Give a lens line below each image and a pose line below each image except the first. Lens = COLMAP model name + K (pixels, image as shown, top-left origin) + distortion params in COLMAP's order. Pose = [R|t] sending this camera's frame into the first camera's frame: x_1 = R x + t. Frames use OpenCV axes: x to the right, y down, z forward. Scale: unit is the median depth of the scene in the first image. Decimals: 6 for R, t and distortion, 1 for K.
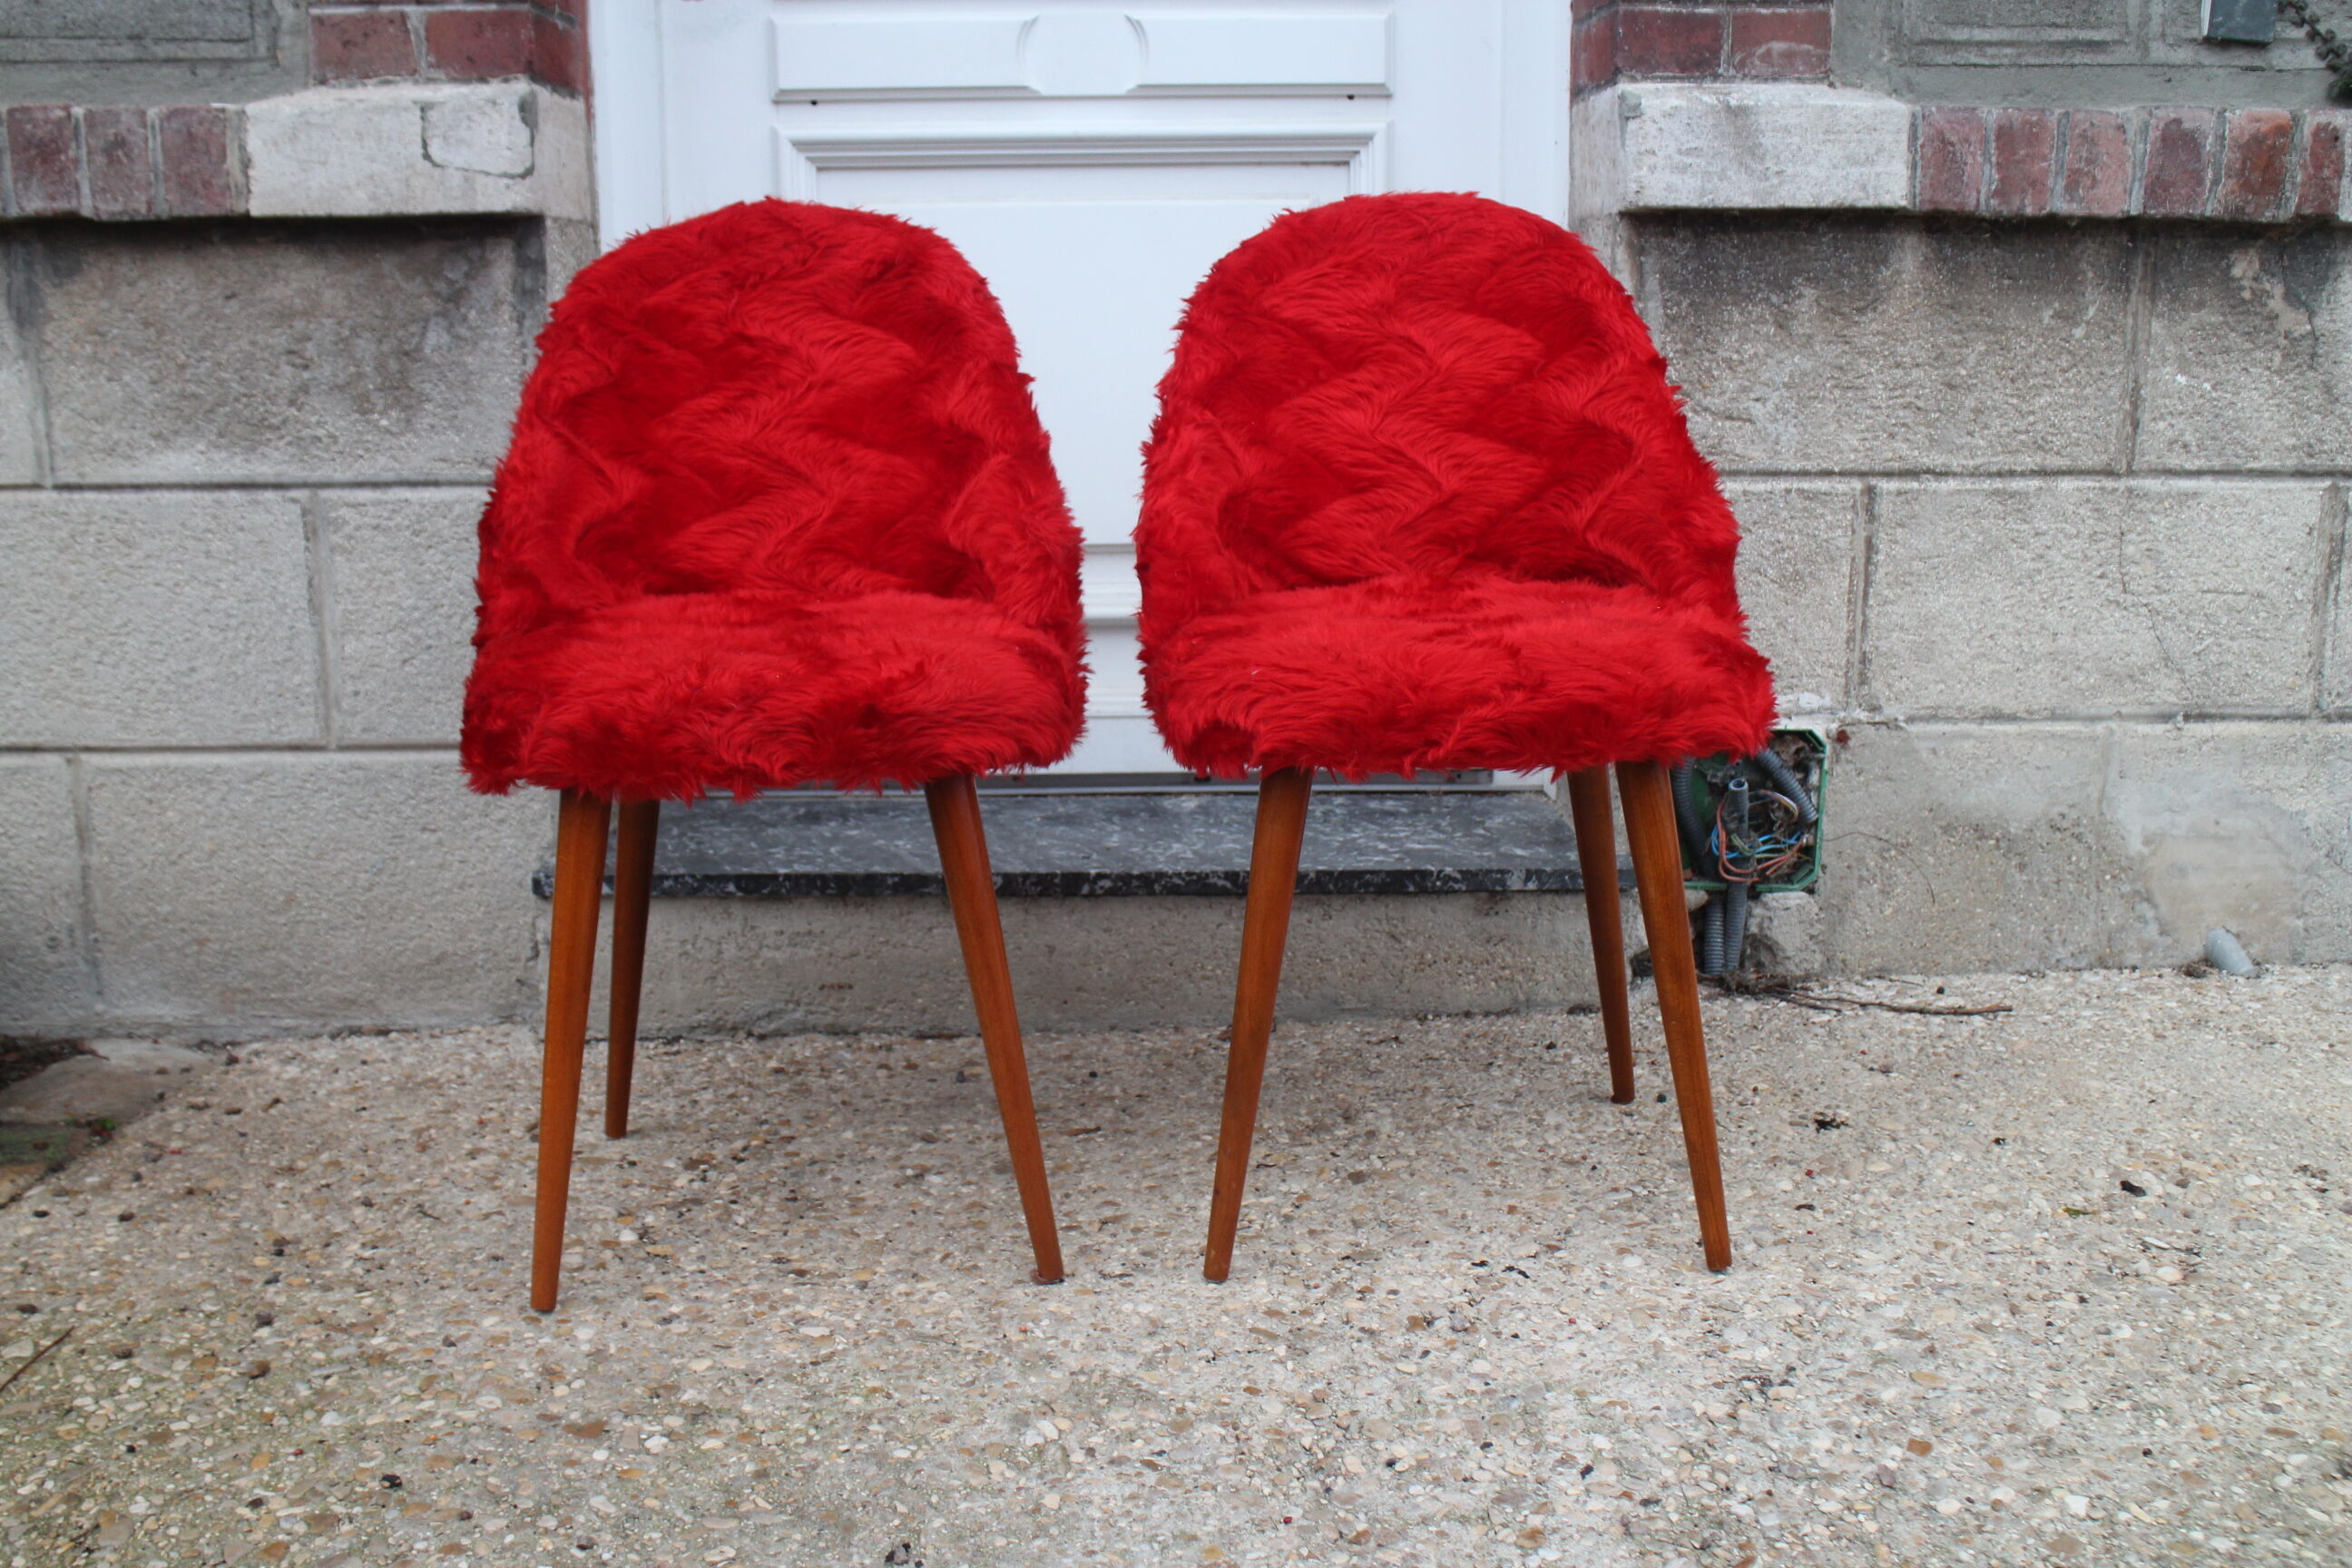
lens RADIAL K [[2232.8, 0, 1185.3], [0, 2232.8, 794.0], [0, 0, 1]] dist [-0.067646, 0.000000]
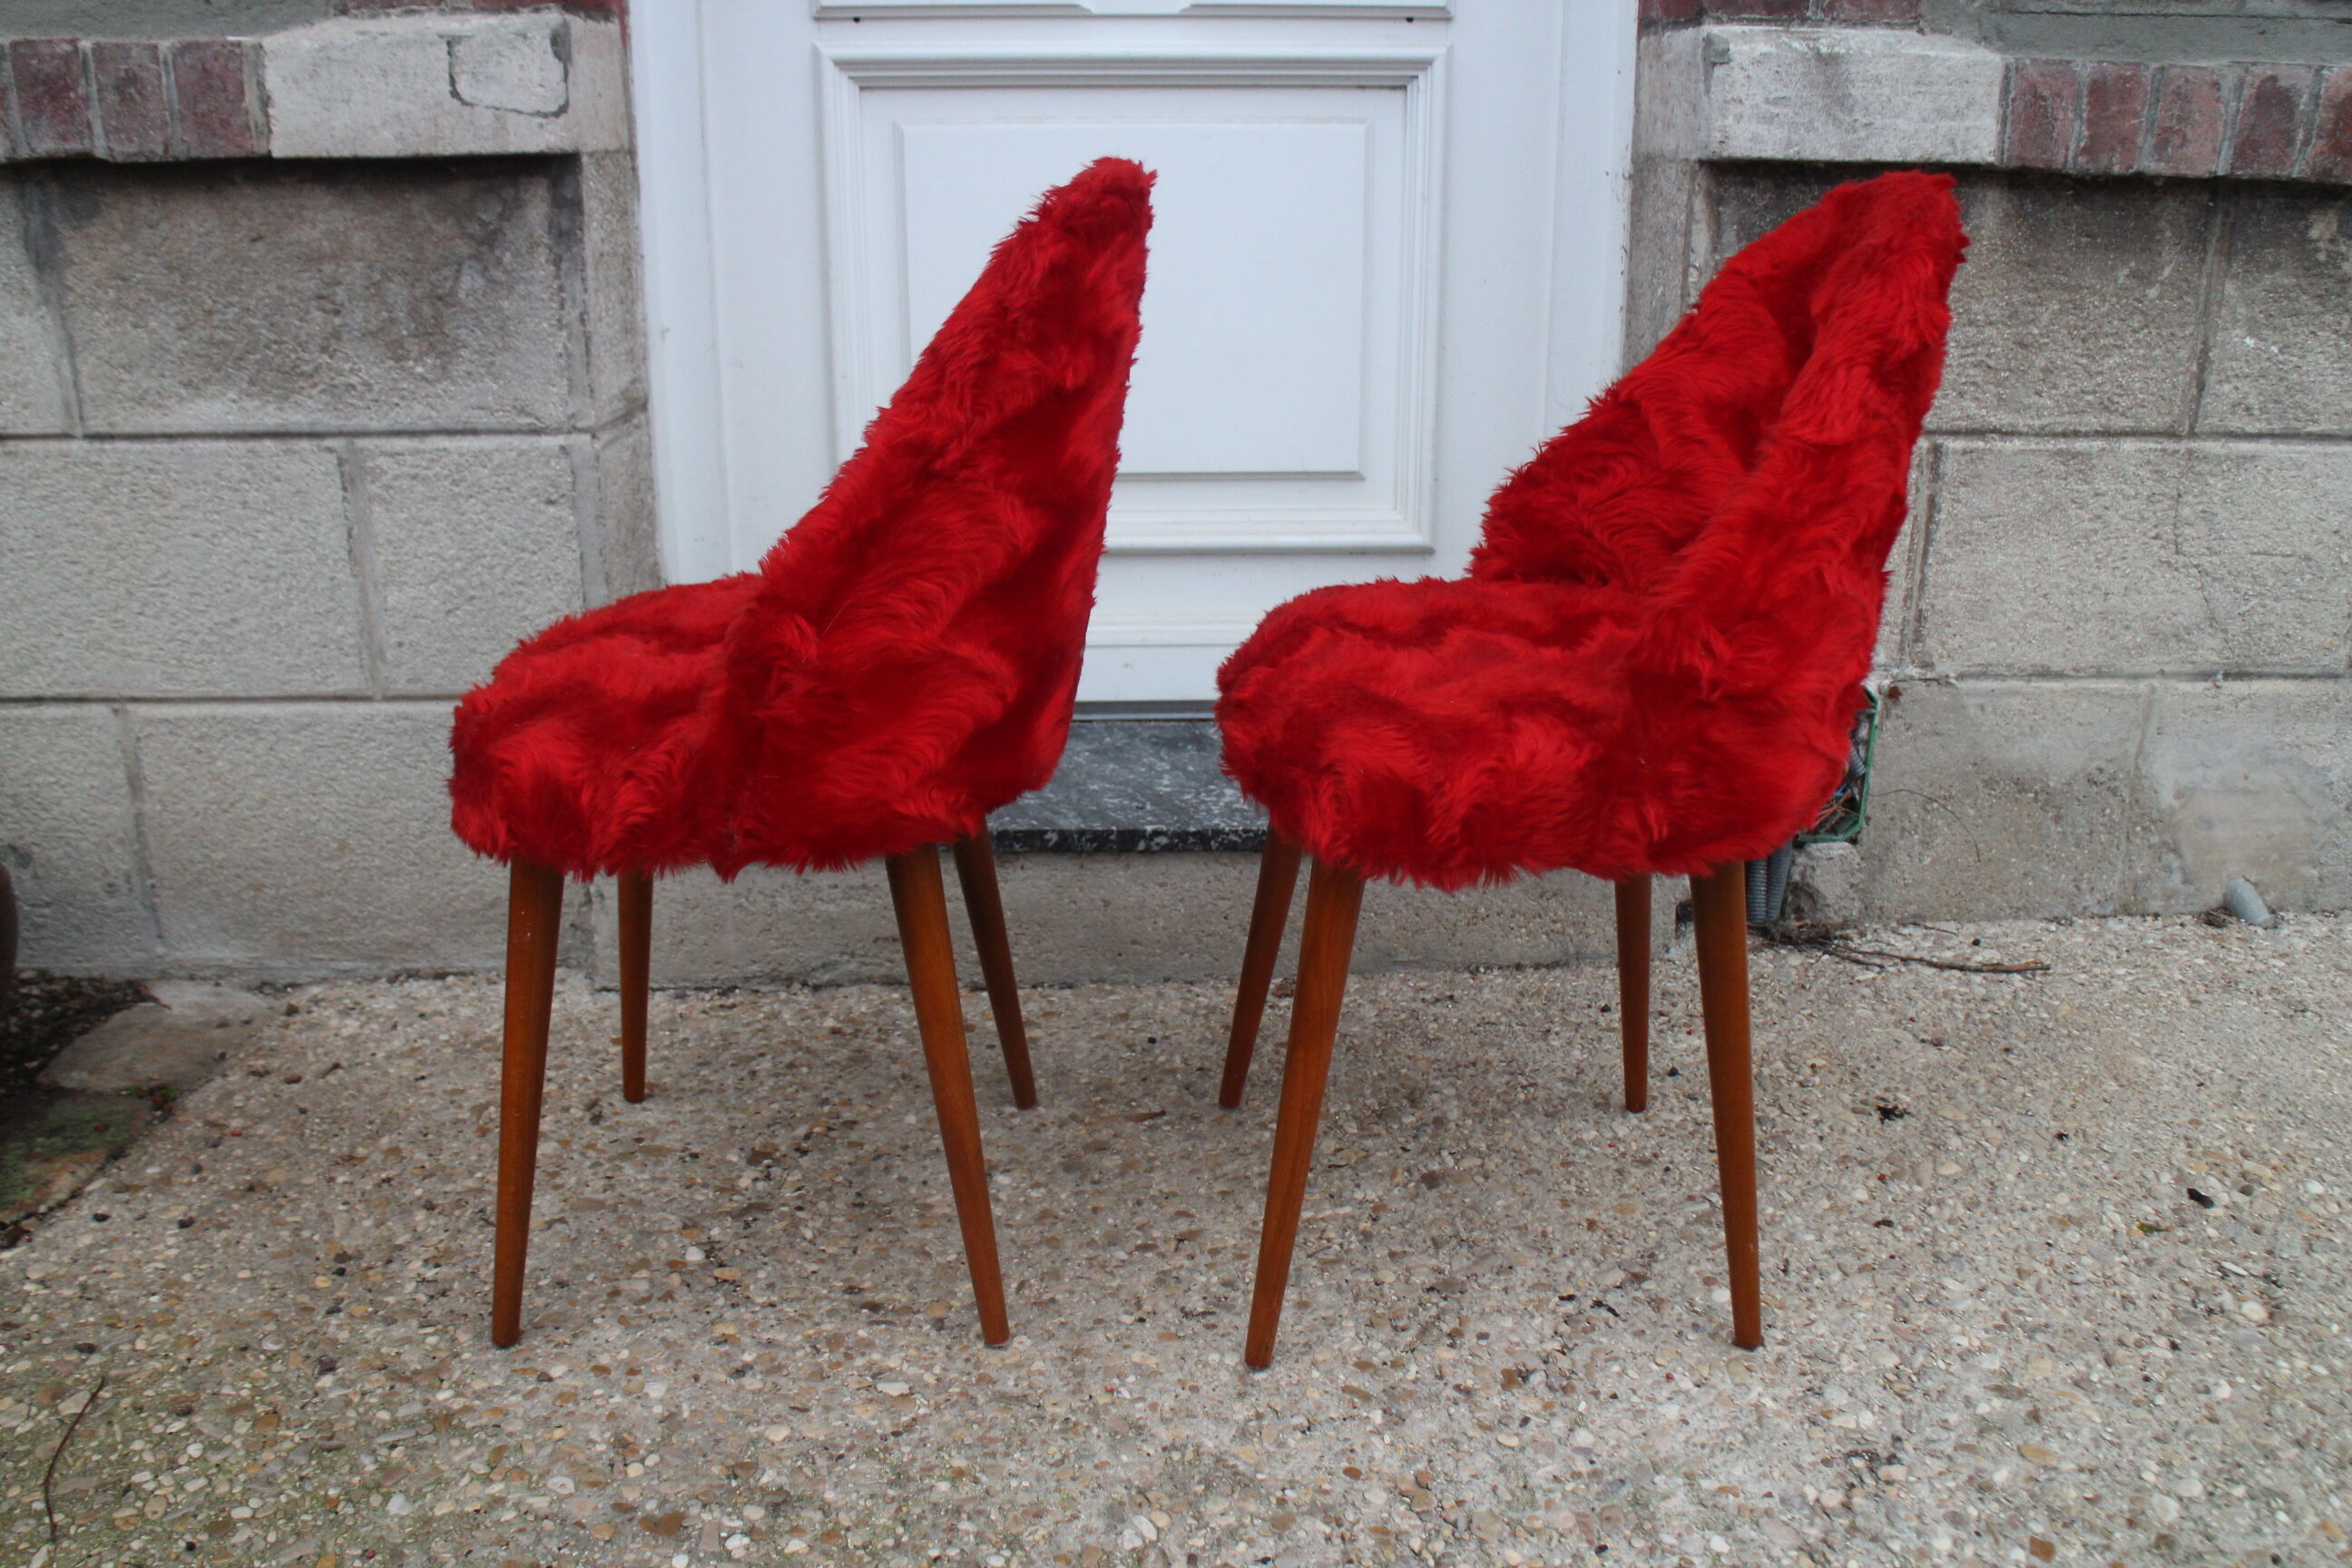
lens RADIAL K [[1964.2, 0, 1186.4], [0, 1964.2, 785.8], [0, 0, 1]] dist [-0.128148, 0.080429]
pose [[0.999844, 0.005379, 0.016815, -0.043546], [-0.007299, 0.993190, 0.116276, -0.094693], [-0.016075, -0.116381, 0.993075, 0.150616]]
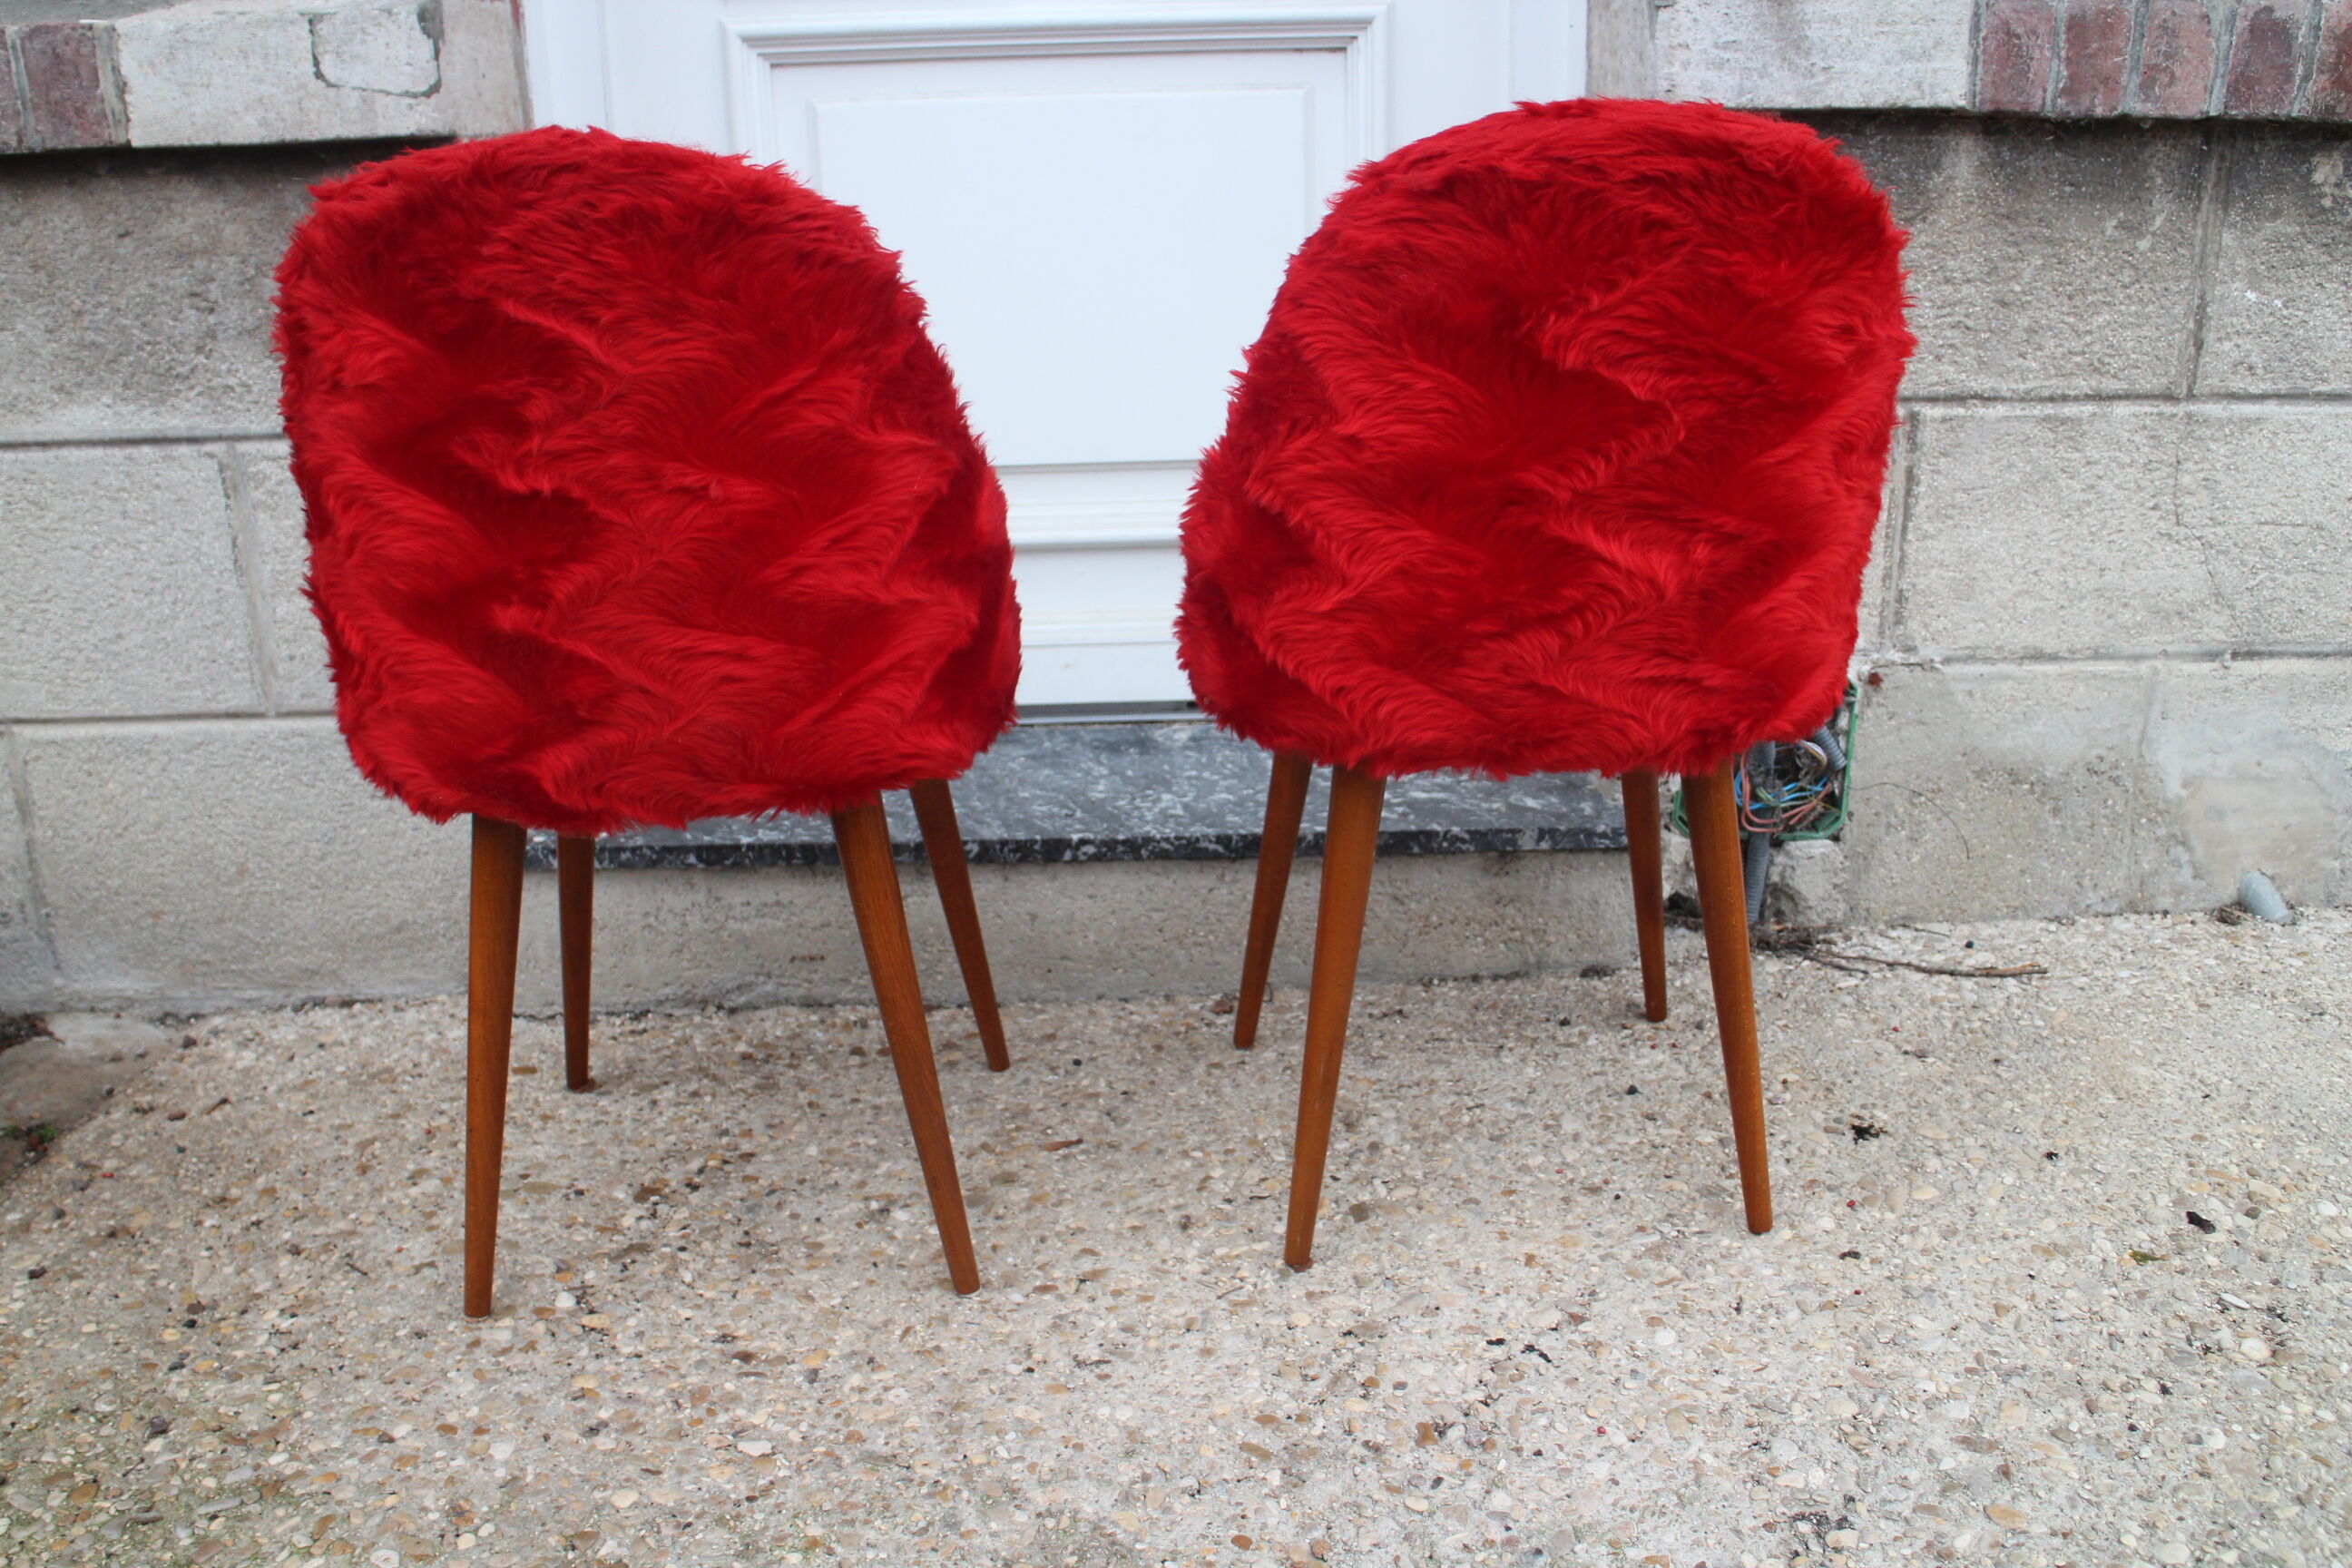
lens RADIAL K [[1964.2, 0, 1194.0], [0, 1964.2, 792.5], [0, 0, 1]] dist [-0.128148, 0.080429]
pose [[0.999915, -0.011707, -0.005730, 0.014385], [0.012290, 0.993246, 0.115378, -0.086544], [0.004340, -0.115439, 0.993305, 0.206353]]
